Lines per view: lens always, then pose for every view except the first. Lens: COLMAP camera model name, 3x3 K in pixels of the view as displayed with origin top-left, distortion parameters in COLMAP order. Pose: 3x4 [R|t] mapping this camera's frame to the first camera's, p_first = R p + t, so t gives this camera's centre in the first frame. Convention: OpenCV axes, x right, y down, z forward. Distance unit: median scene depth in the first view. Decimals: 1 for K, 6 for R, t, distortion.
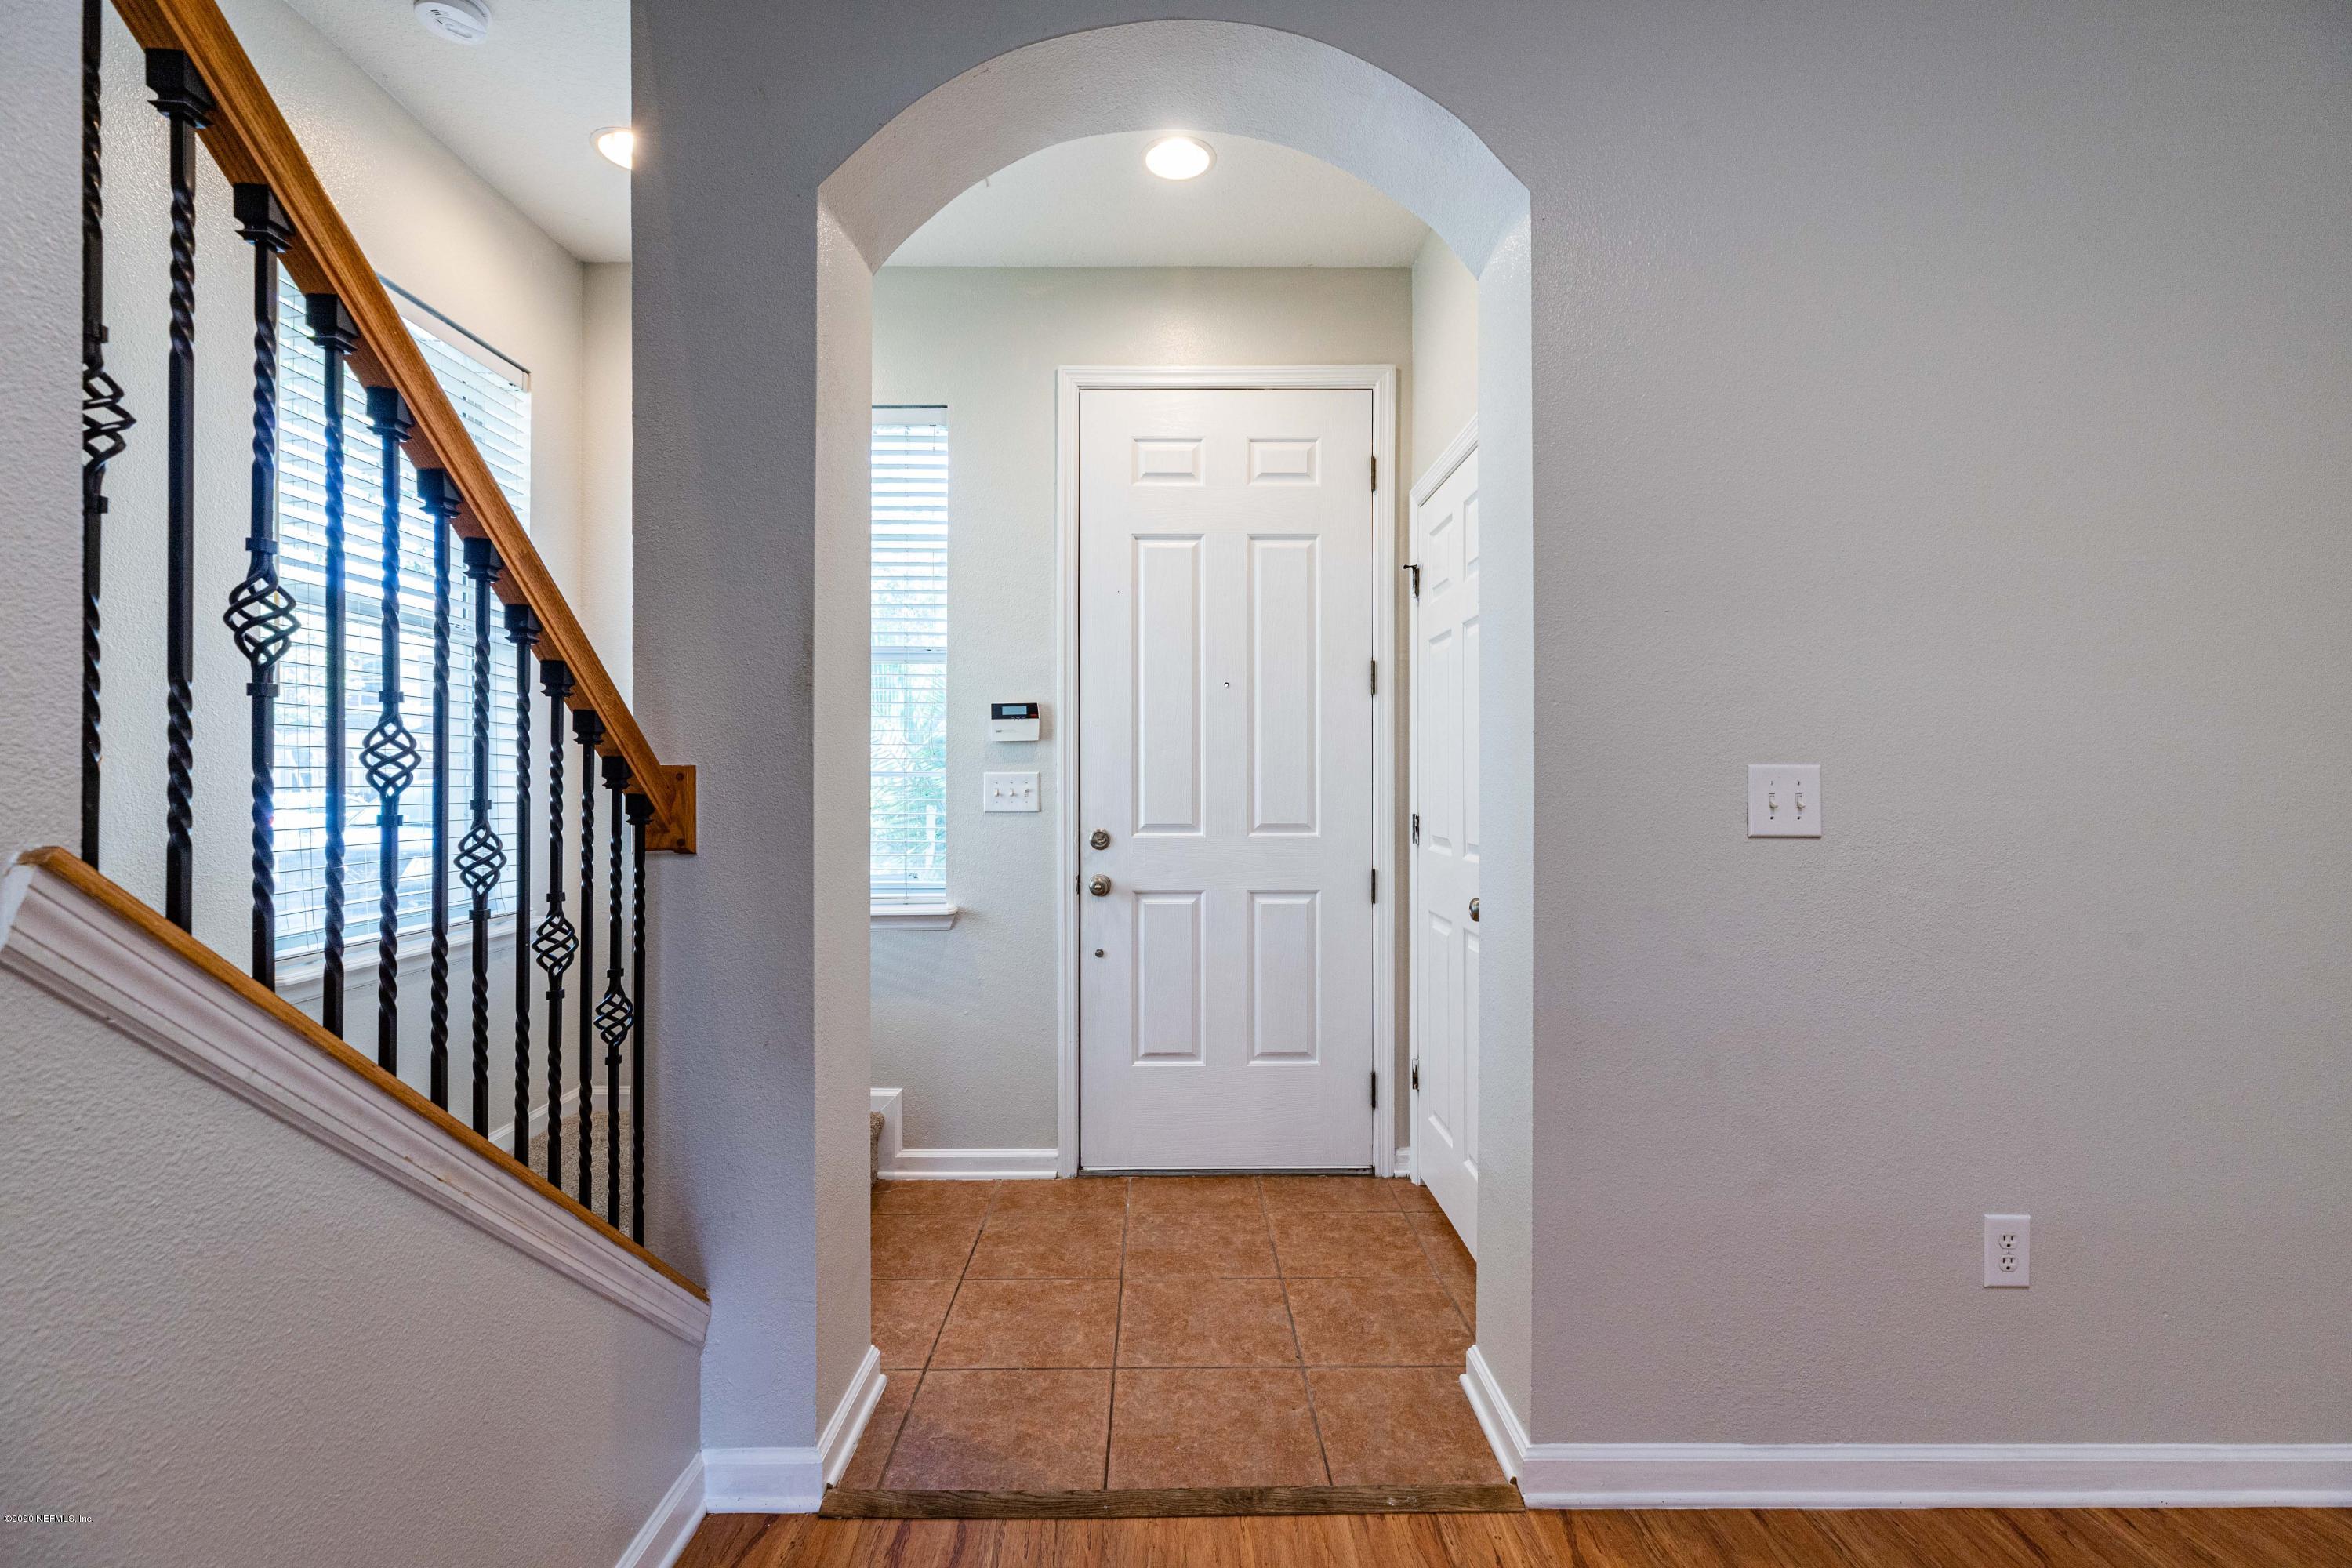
lens RADIAL K [[1048.3, 0, 1176.0], [0, 1048.3, 784.0], [0, 0, 1]] dist [0.002296, 0.000011]
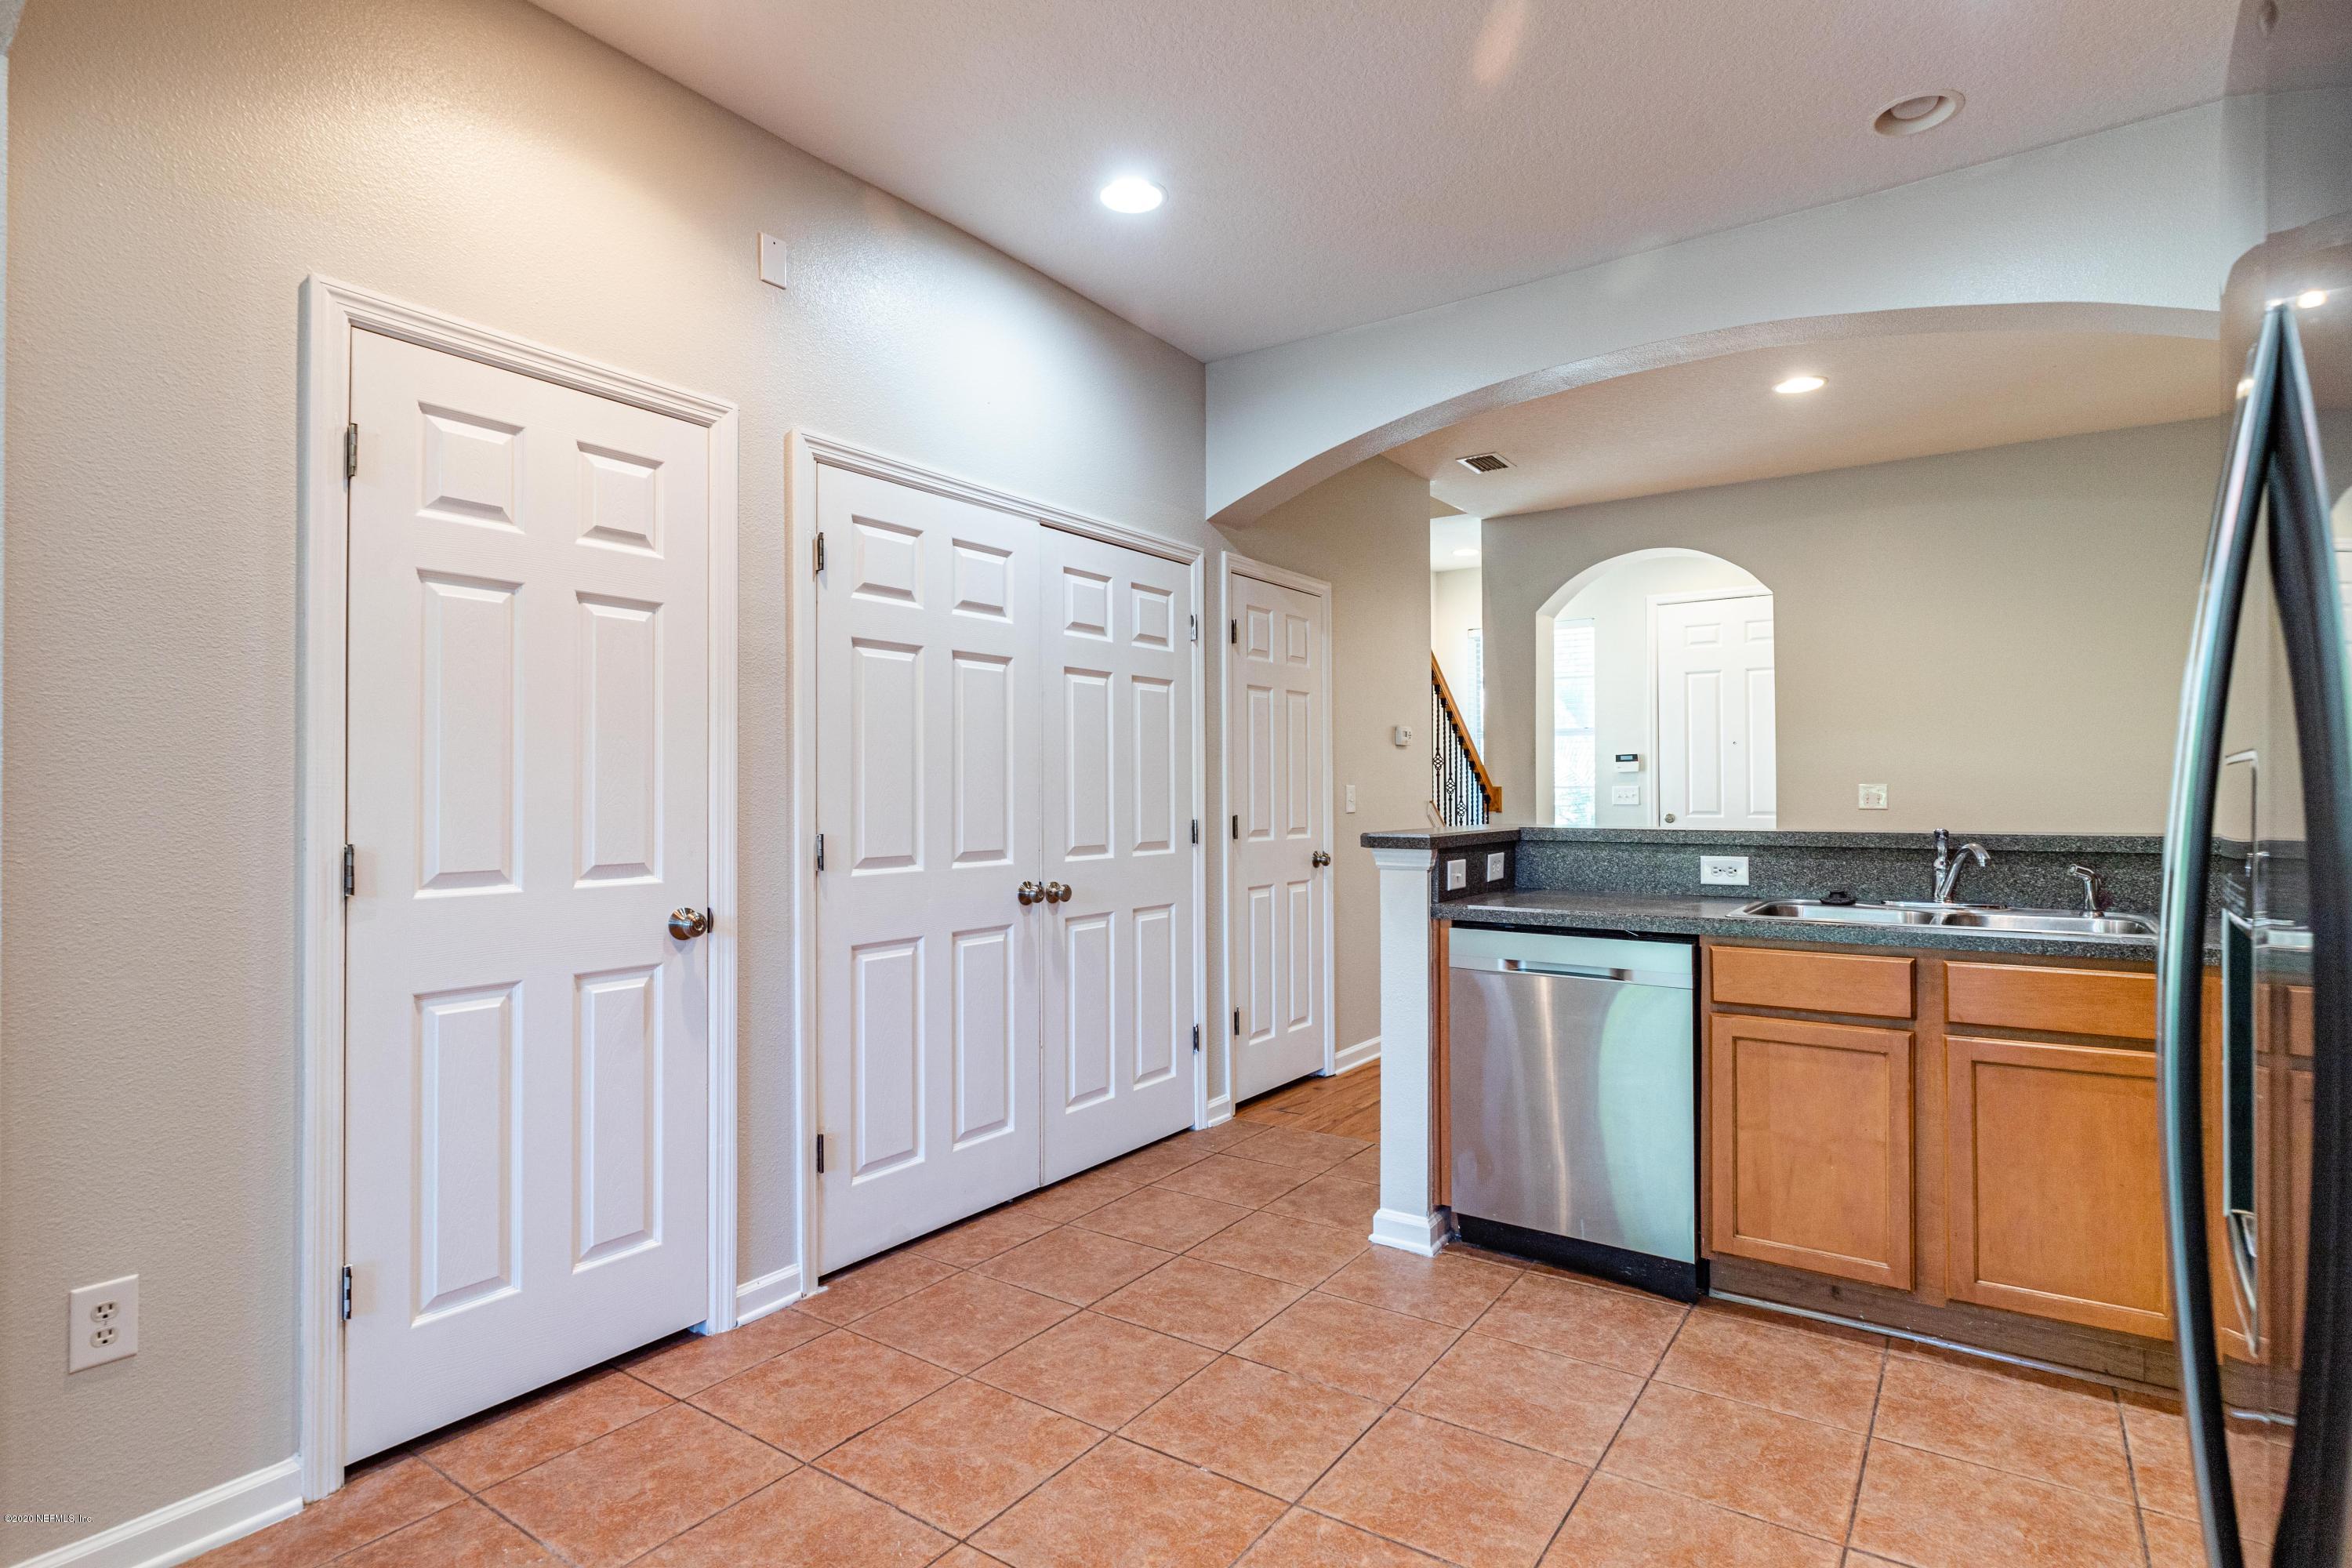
lens RADIAL K [[1183.2, 0, 1181.3], [0, 1183.2, 780.3], [0, 0, 1]] dist [-0.000325, 0.000068]
pose [[0.814525, -0.009342, -0.580054, 0.695843], [0.002500, 0.999918, -0.012594, 0.006087], [0.580123, 0.008808, 0.814481, -2.060090]]
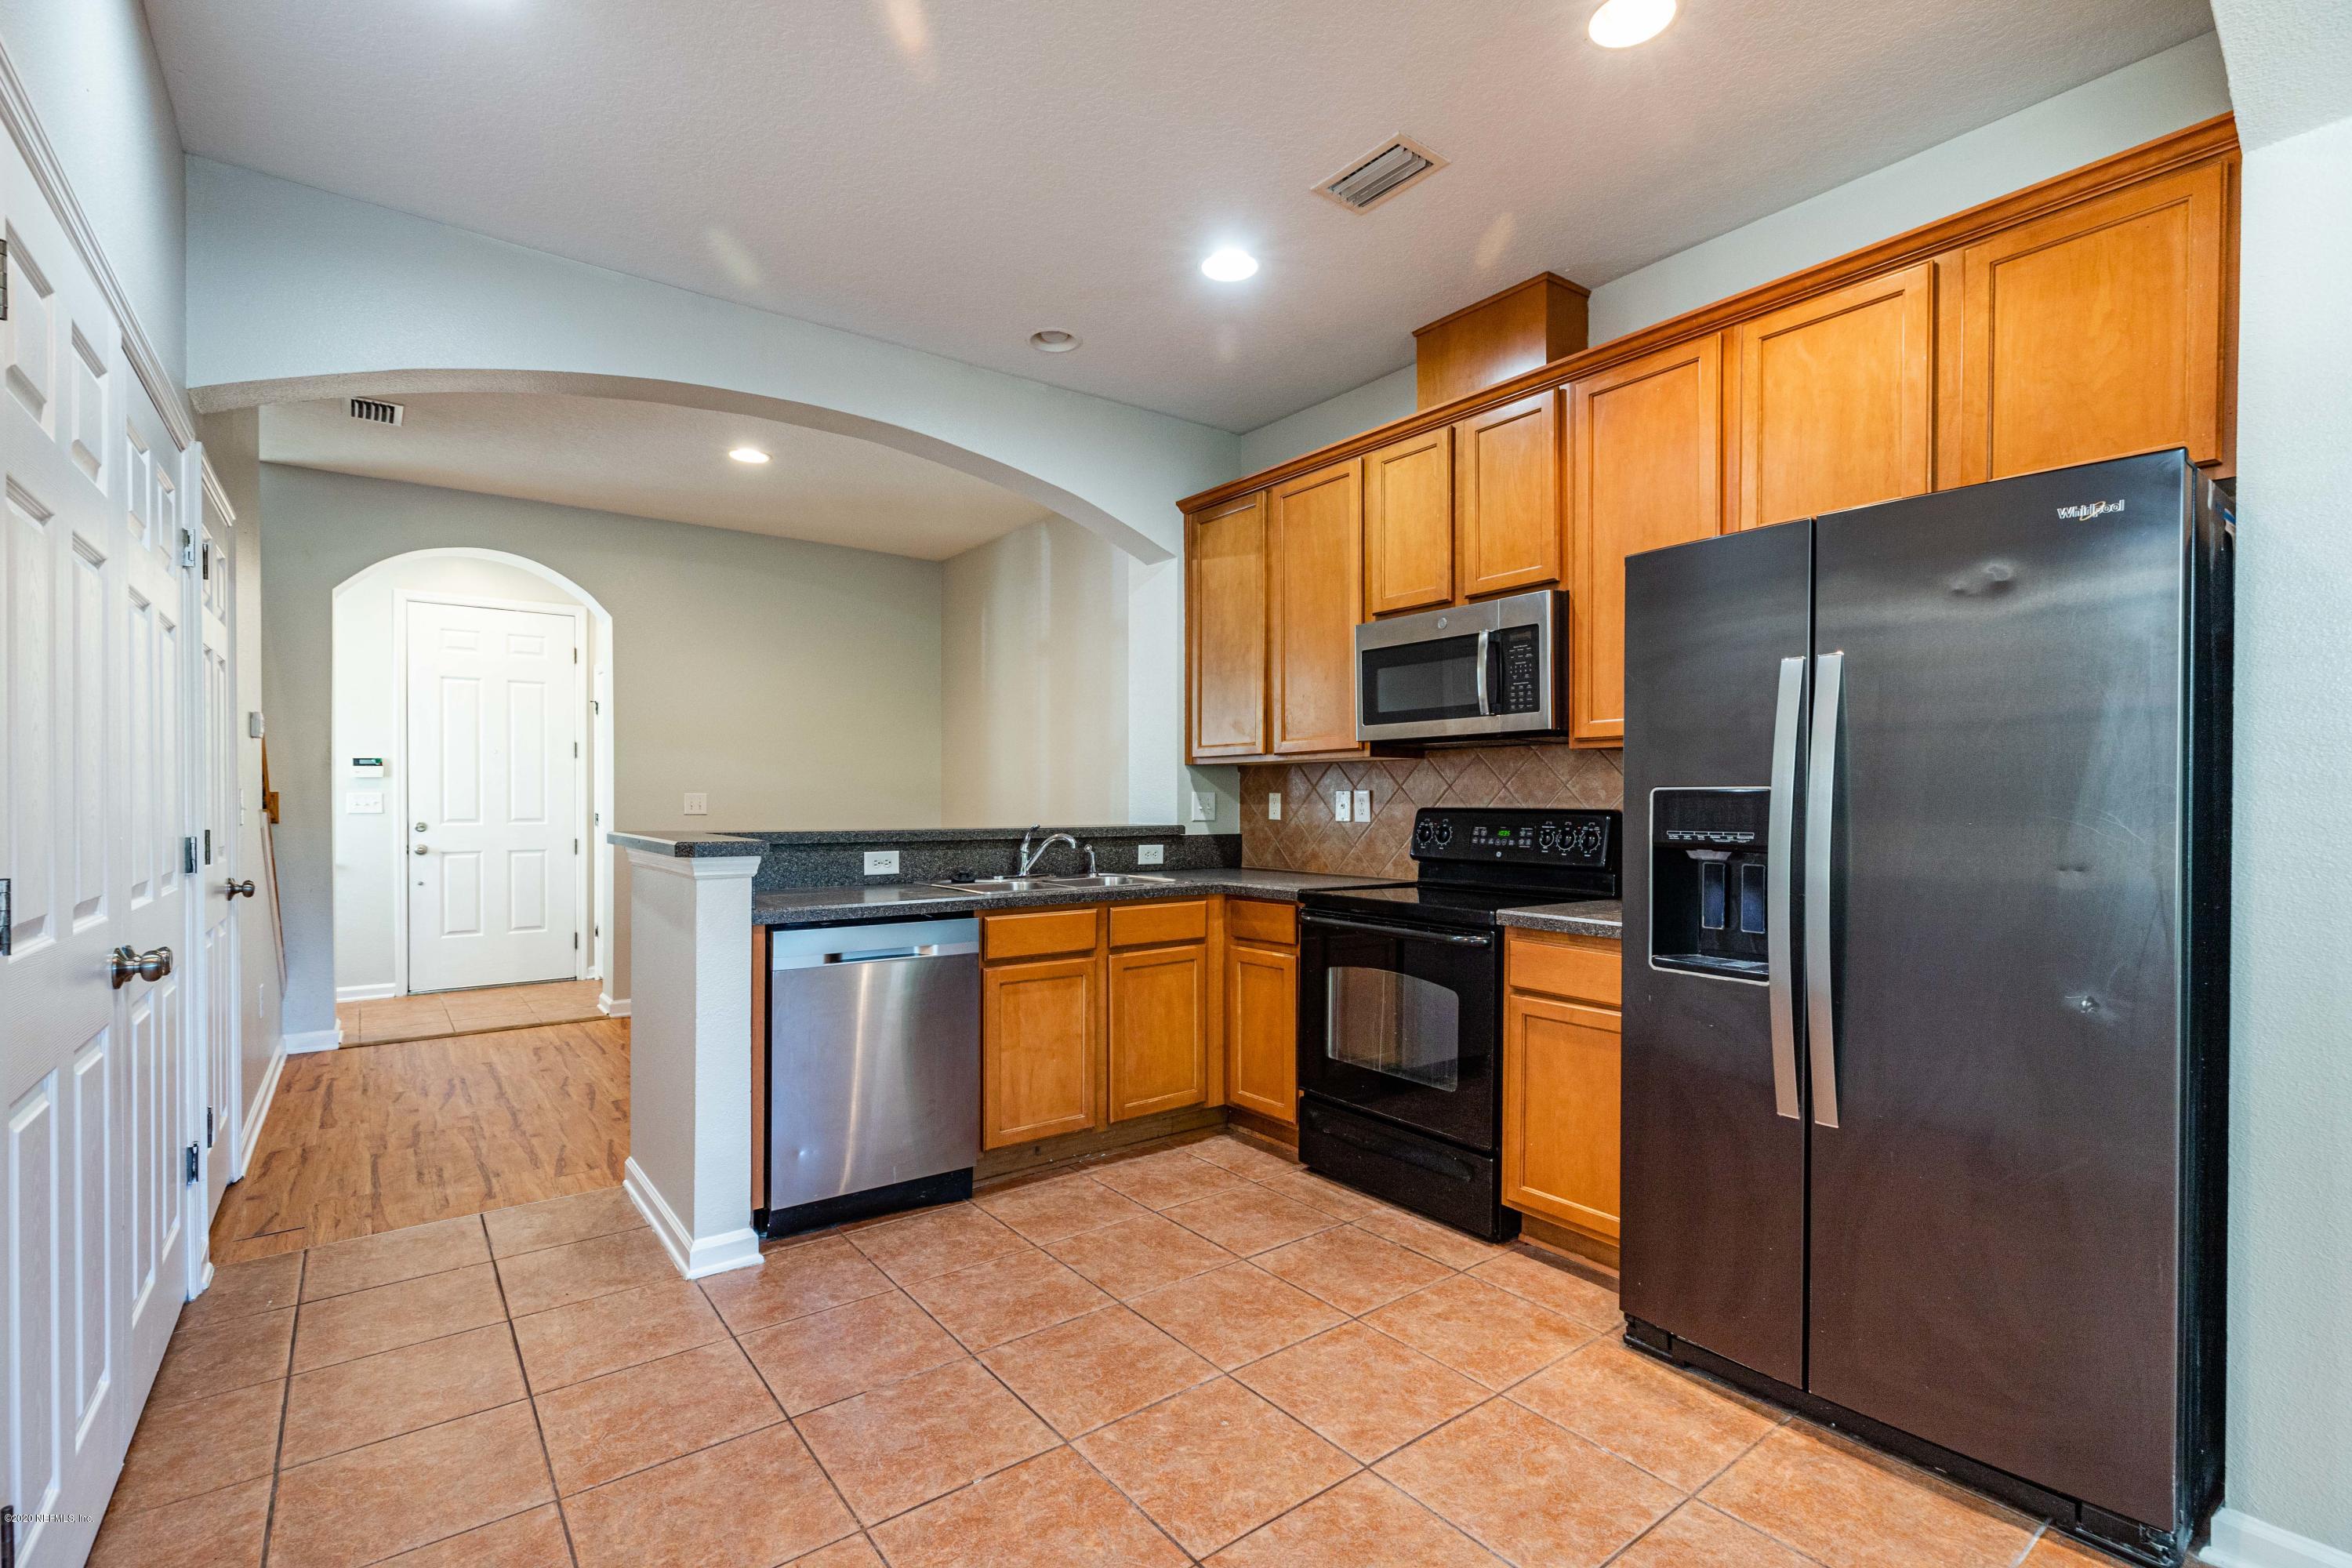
lens RADIAL K [[1058.8, 0, 1166.7], [0, 1058.8, 807.9], [0, 0, 1]] dist [0.003065, 0.000200]
pose [[0.805631, -0.003992, 0.592405, -0.171012], [0.000481, 0.999981, 0.006083, 0.006861], [-0.592418, -0.004616, 0.805617, -2.038157]]
